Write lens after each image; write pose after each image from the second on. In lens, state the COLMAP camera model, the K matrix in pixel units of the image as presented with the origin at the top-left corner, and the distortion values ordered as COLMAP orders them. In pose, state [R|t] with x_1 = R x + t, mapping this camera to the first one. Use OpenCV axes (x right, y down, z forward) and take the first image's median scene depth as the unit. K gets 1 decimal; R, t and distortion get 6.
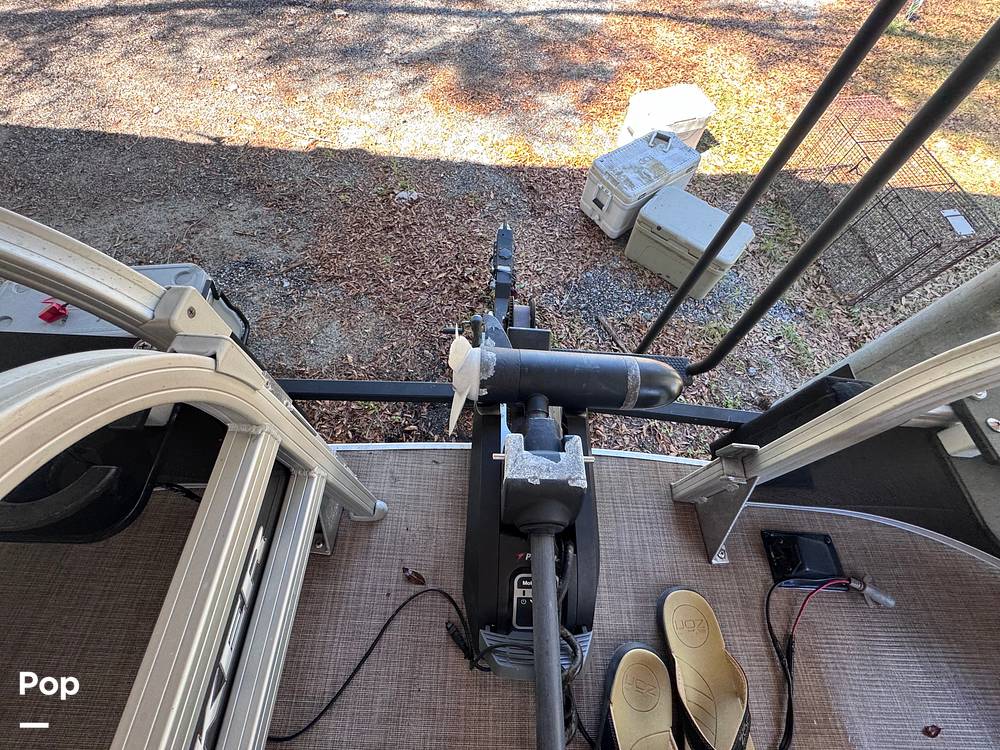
lens RADIAL K [[400.8, 0, 500.0], [0, 400.8, 375.0], [0, 0, 1]] dist [-0.002451, 0.000179]
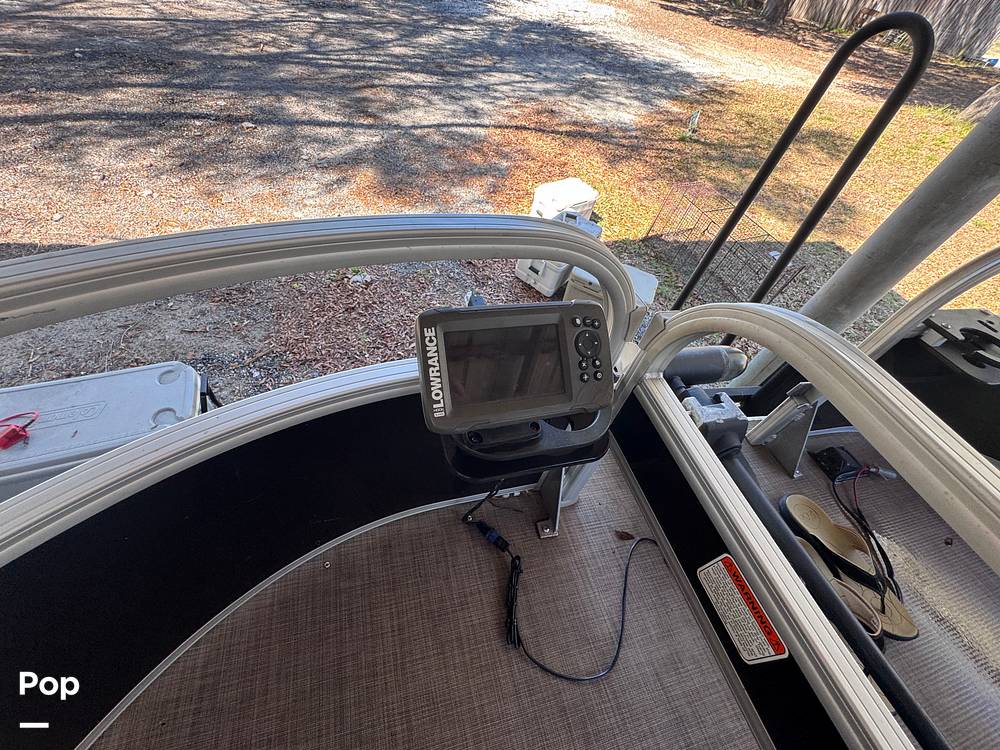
lens RADIAL K [[403.5, 0, 499.8], [0, 403.5, 372.3], [0, 0, 1]] dist [-0.002281, 0.000022]
pose [[0.953715, -0.150811, 0.260160, -0.195719], [0.195038, 0.968720, -0.153431, 0.028091], [-0.228883, 0.197071, 0.953297, -0.053789]]
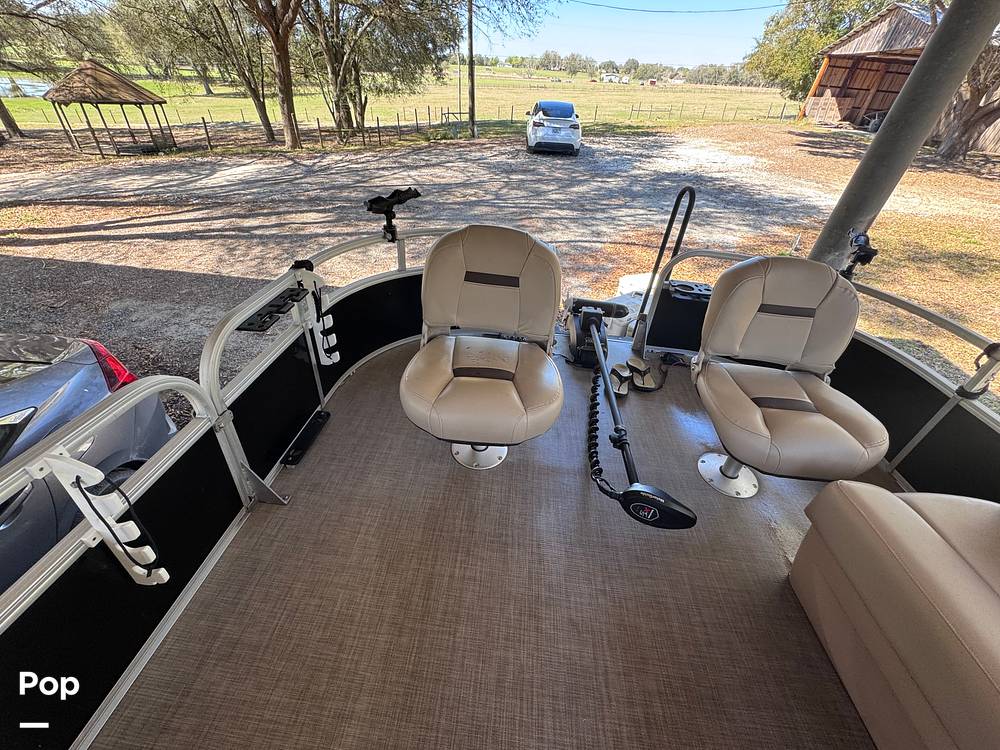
lens RADIAL K [[401.5, 0, 499.8], [0, 401.5, 373.7], [0, 0, 1]] dist [-0.001577, -0.000079]
pose [[0.998440, 0.036092, -0.042611, -0.122324], [-0.050581, 0.907856, -0.416219, 0.488530], [0.023663, 0.417725, 0.908265, -0.478936]]
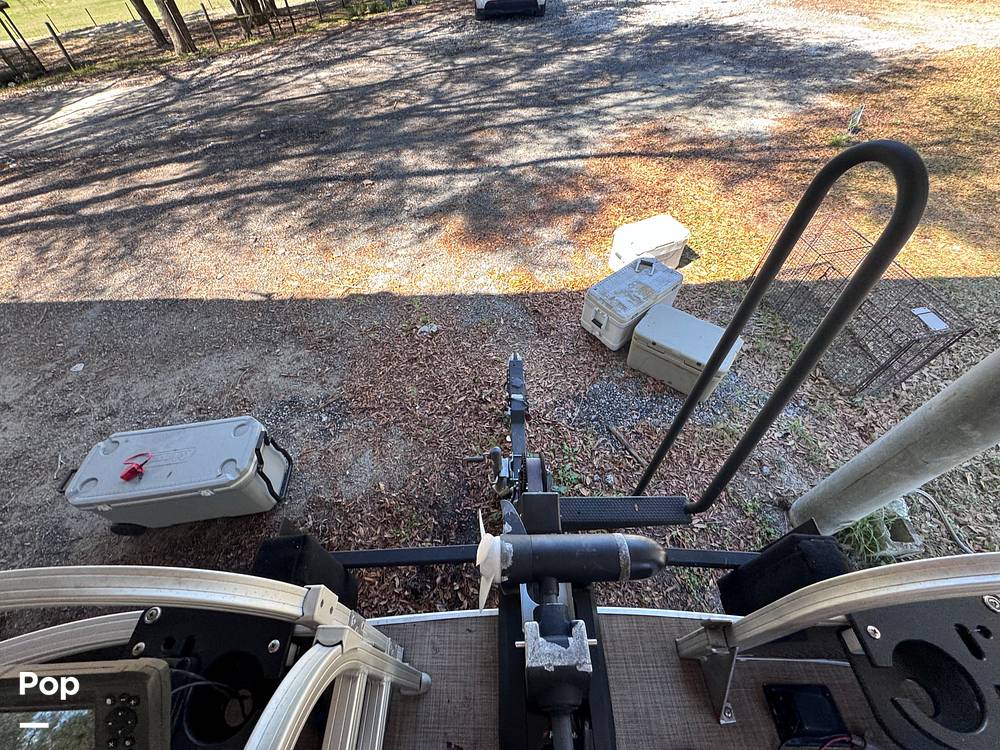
lens RADIAL K [[401.5, 0, 499.8], [0, 401.5, 373.7], [0, 0, 1]] dist [-0.001577, -0.000079]
pose [[0.995768, -0.081186, -0.043076, 0.011088], [0.070673, 0.976032, -0.205834, -0.073381], [0.058755, 0.201919, 0.977638, -0.081031]]
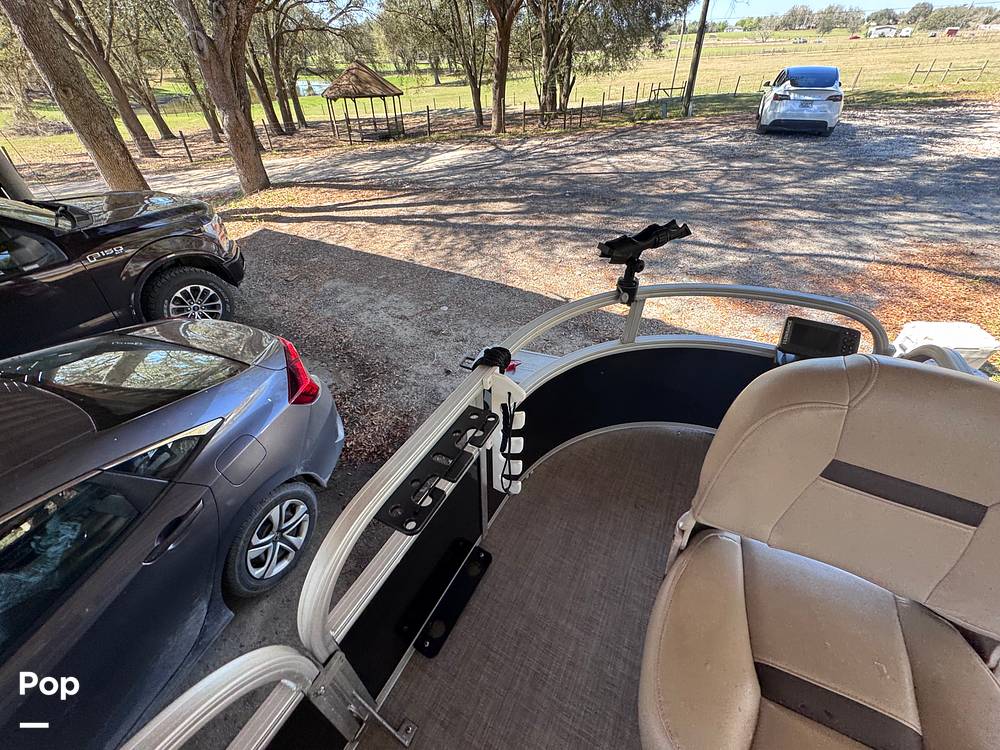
lens RADIAL K [[401.5, 0, 499.8], [0, 401.5, 373.7], [0, 0, 1]] dist [-0.001577, -0.000079]
pose [[0.891795, 0.227680, -0.390978, -0.272840], [-0.359783, 0.880840, -0.307697, 0.269650], [0.274332, 0.415070, 0.867444, -0.343539]]
